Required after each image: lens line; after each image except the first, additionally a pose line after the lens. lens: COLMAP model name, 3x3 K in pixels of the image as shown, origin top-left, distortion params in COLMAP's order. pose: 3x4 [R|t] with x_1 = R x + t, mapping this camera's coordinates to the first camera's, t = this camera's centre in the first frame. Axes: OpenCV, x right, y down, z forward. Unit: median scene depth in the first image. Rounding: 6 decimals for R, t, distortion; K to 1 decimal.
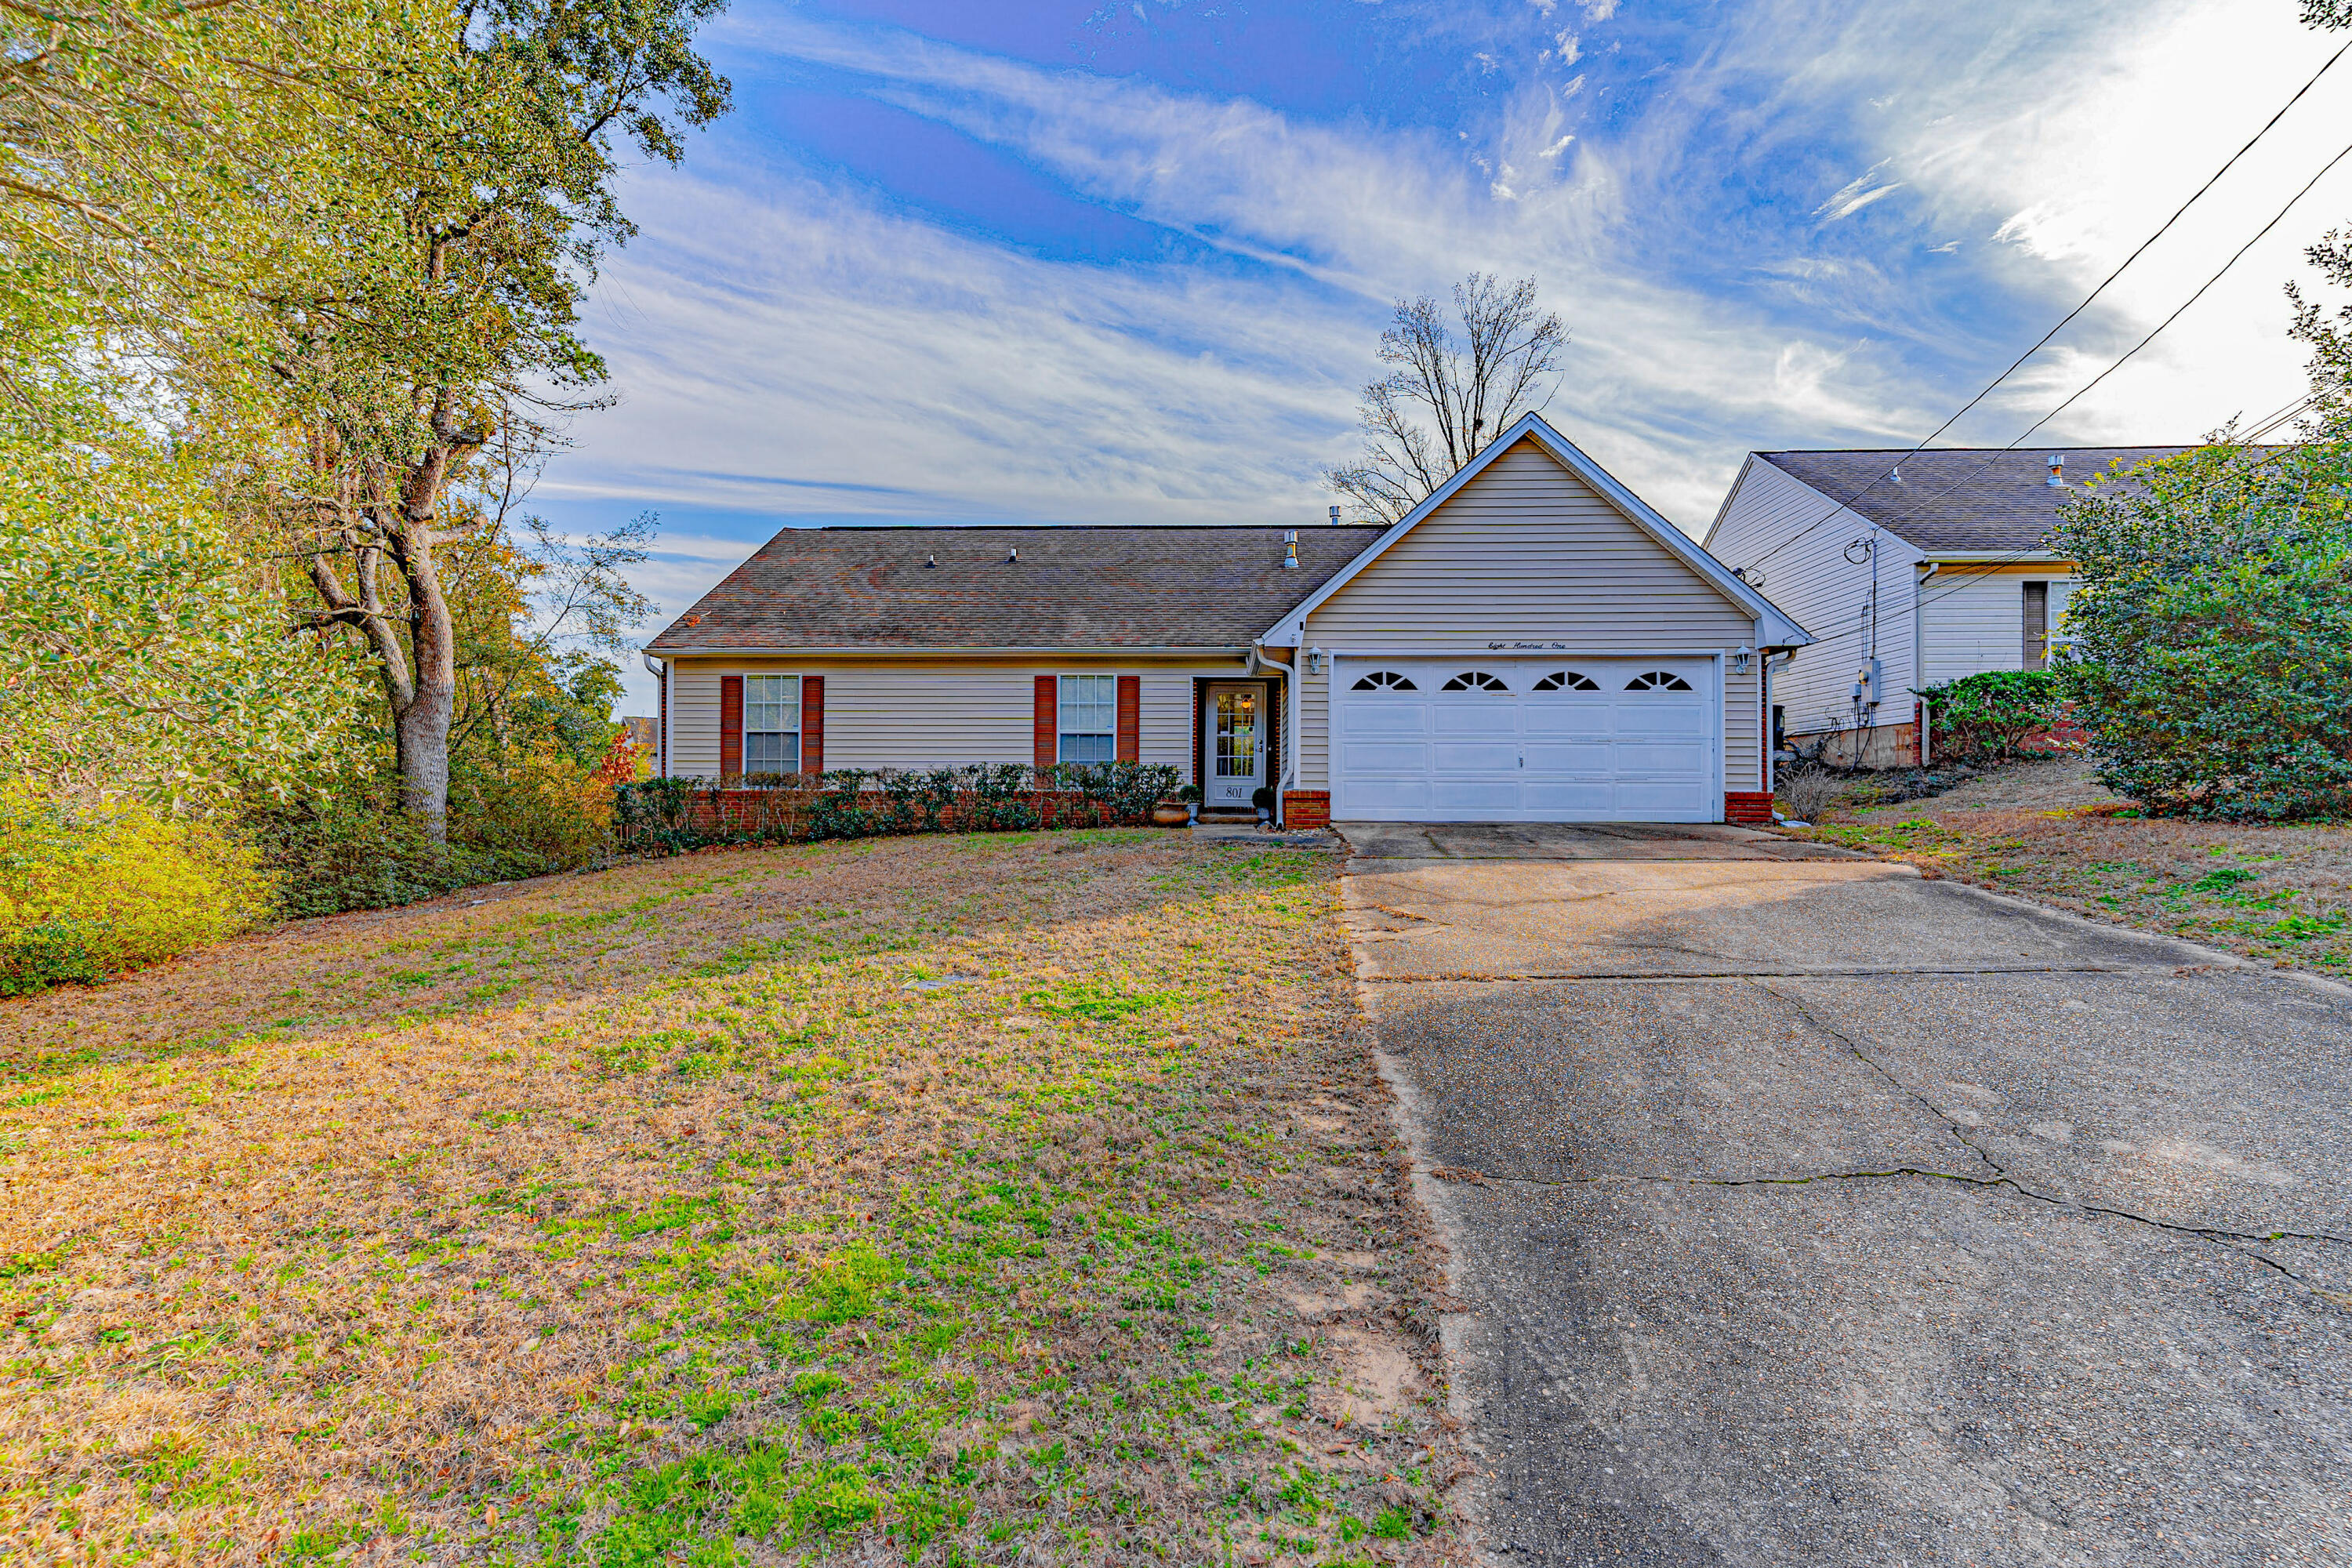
lens RADIAL K [[1105.1, 0, 1176.0], [0, 1105.1, 784.0], [0, 0, 1]] dist [0.001294, 0.000092]
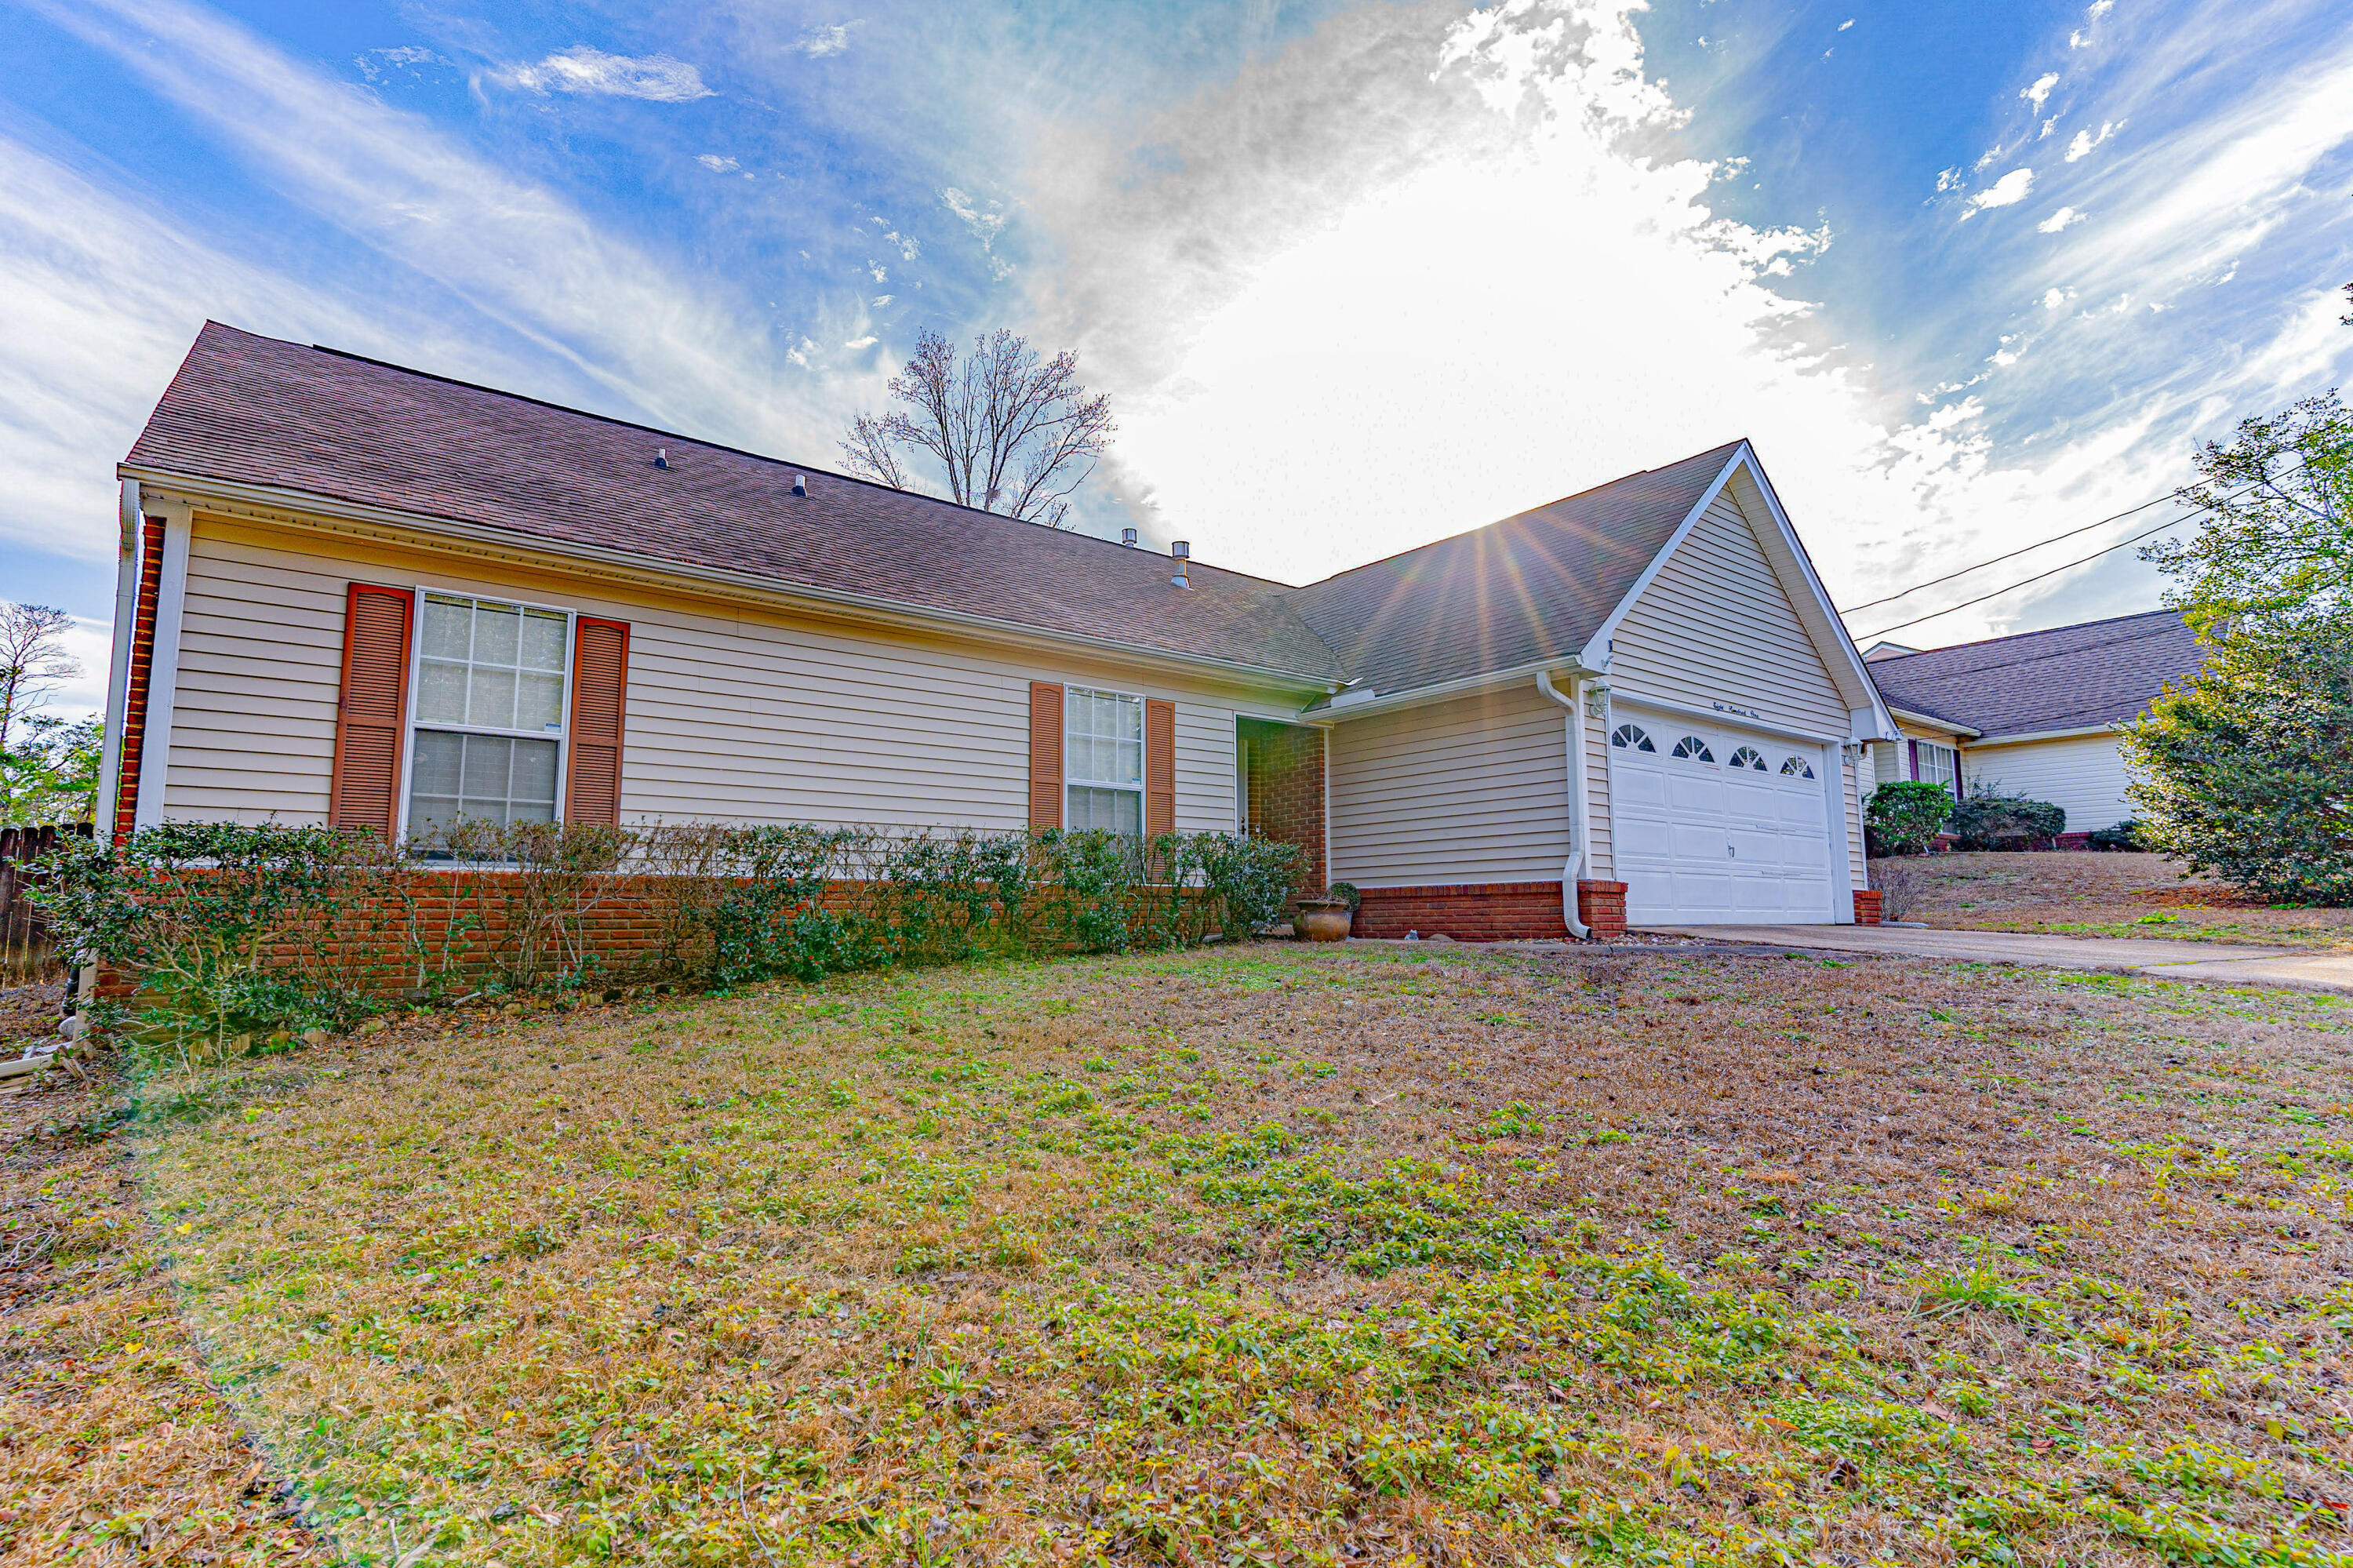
lens RADIAL K [[1162.1, 0, 1176.5], [0, 1162.1, 784.0], [0, 0, 1]] dist [0.001952, -0.000074]
pose [[0.756215, 0.070999, 0.650460, -0.462374], [-0.001998, 0.994342, -0.106212, 0.019197], [-0.654320, 0.079019, 0.752078, 0.505377]]
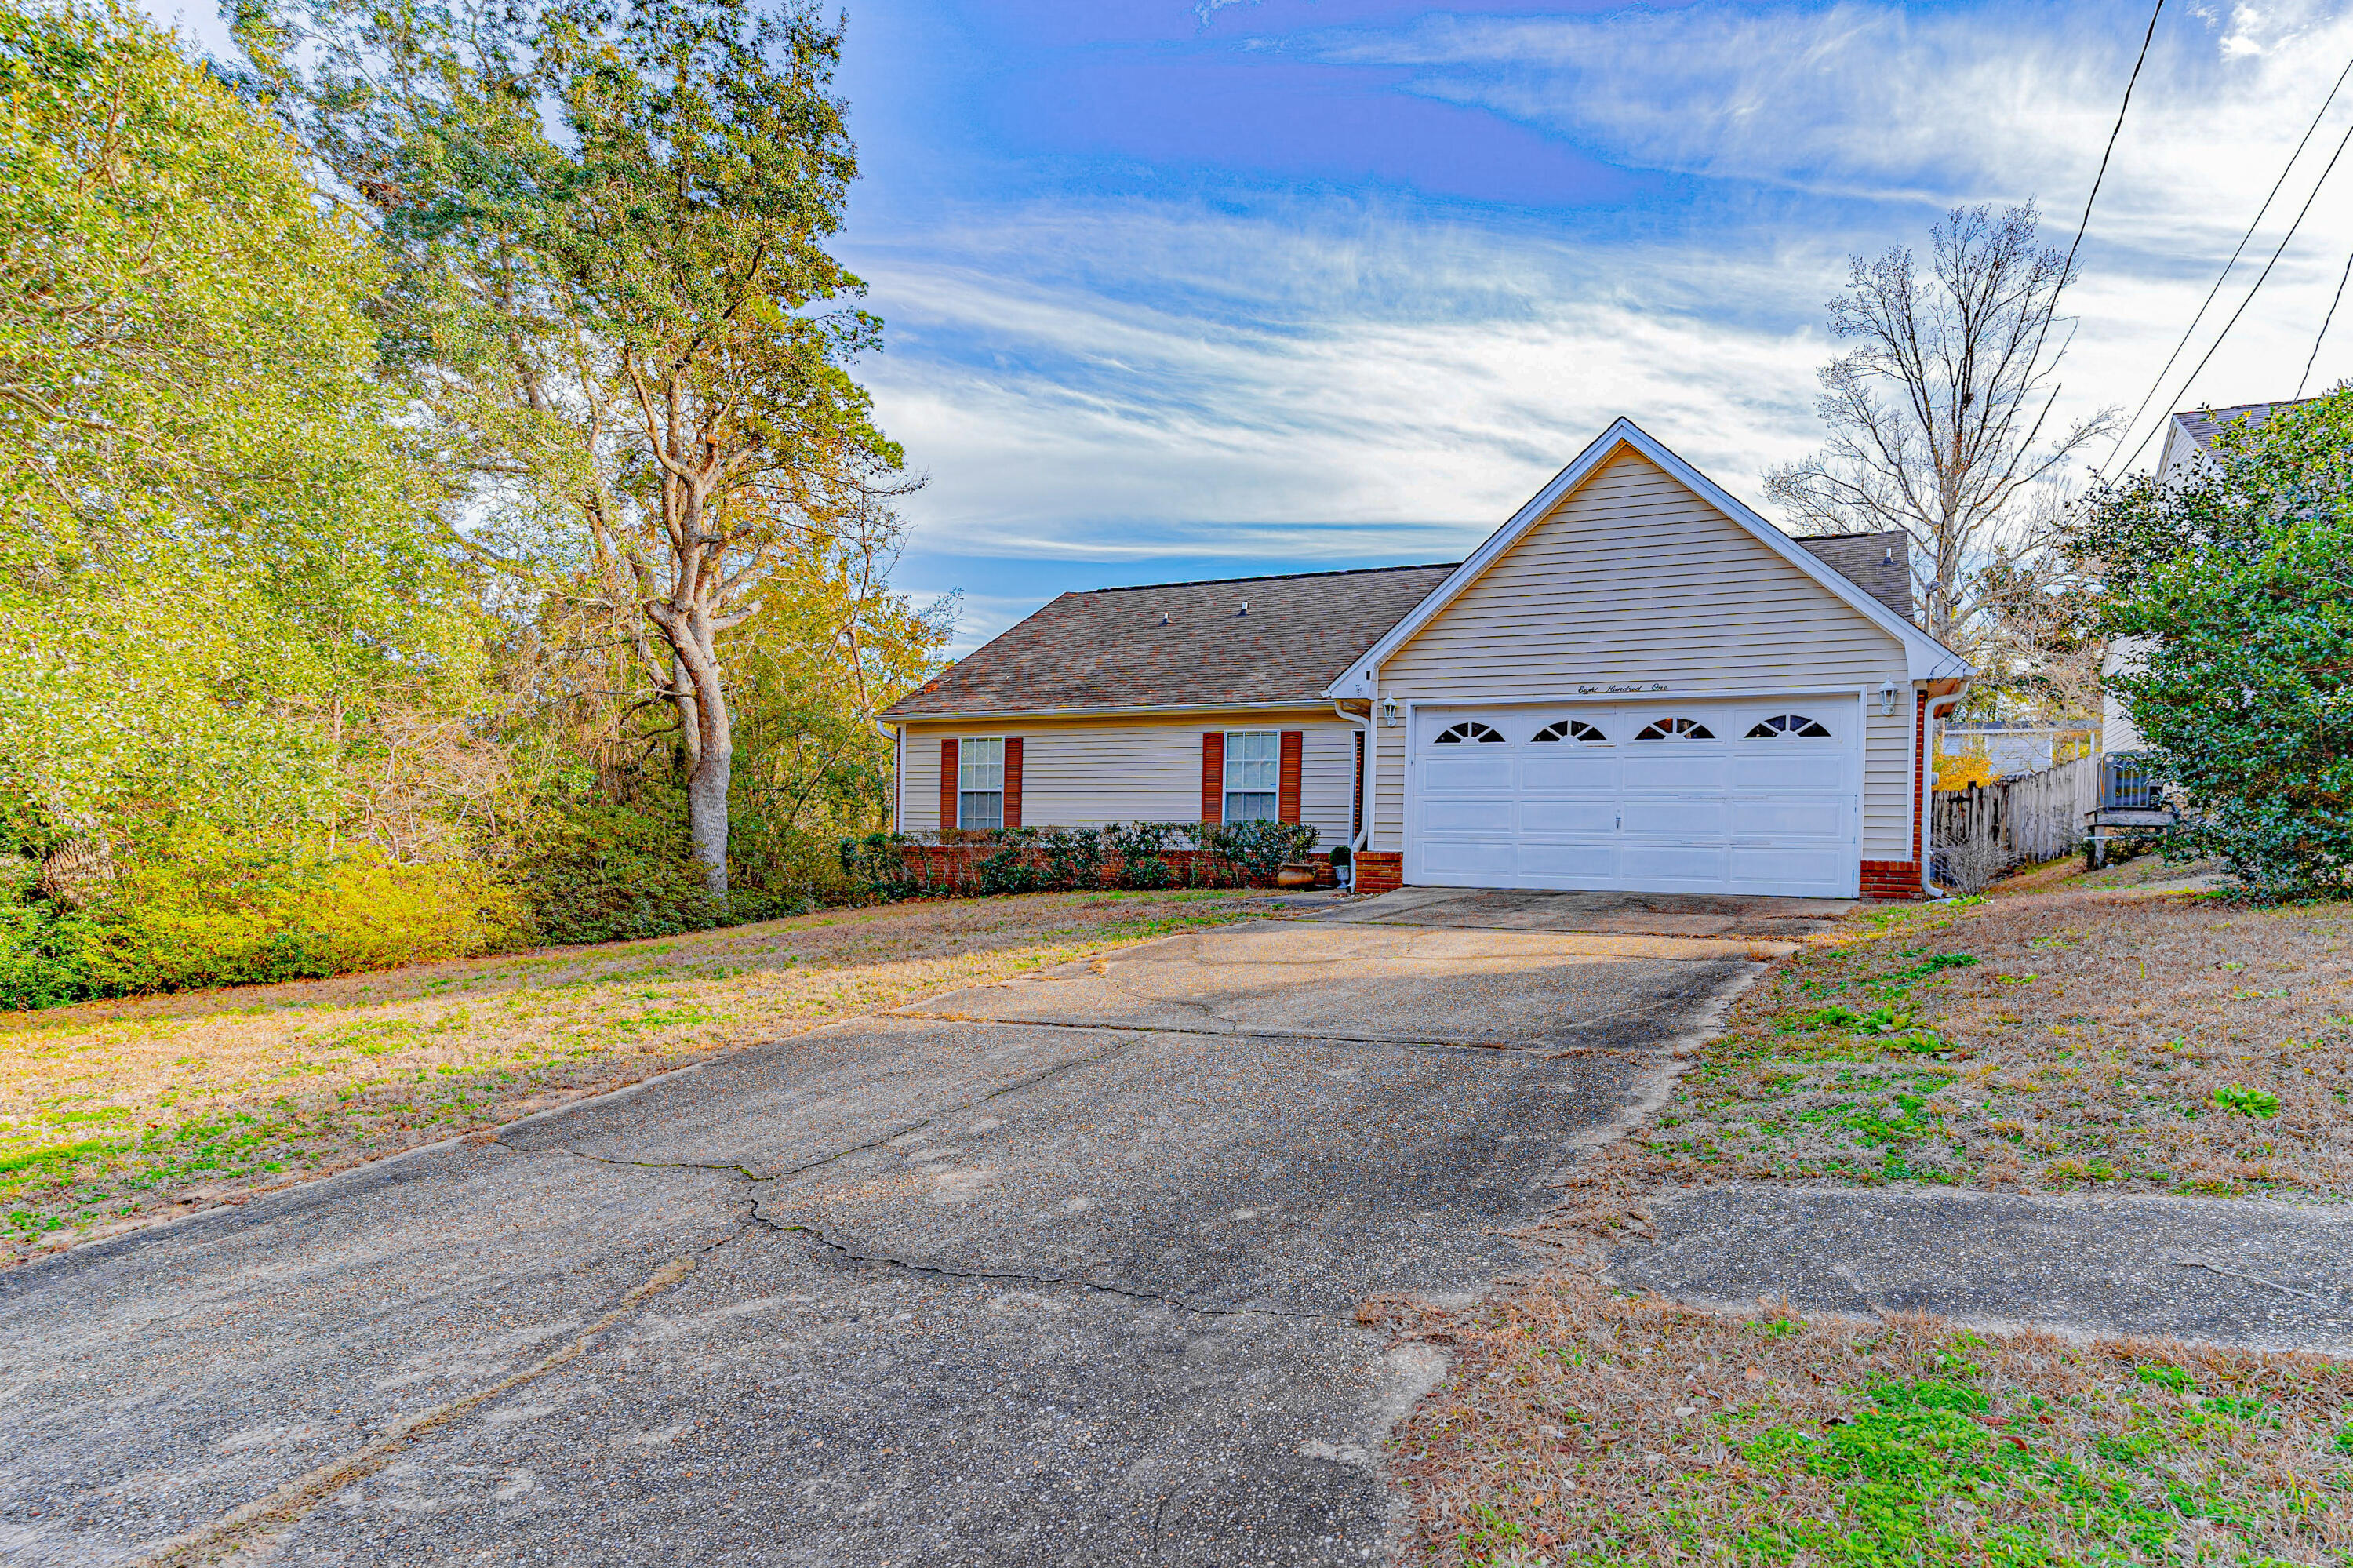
lens RADIAL K [[1237.6, 0, 1309.7], [0, 1237.6, 878.3], [0, 0, 1]] dist [0.012029, 0.000459]
pose [[0.936934, 0.020822, -0.348886, 0.349827], [-0.012657, 0.999590, 0.025668, 0.001503], [0.349277, -0.019634, 0.936814, -0.000130]]
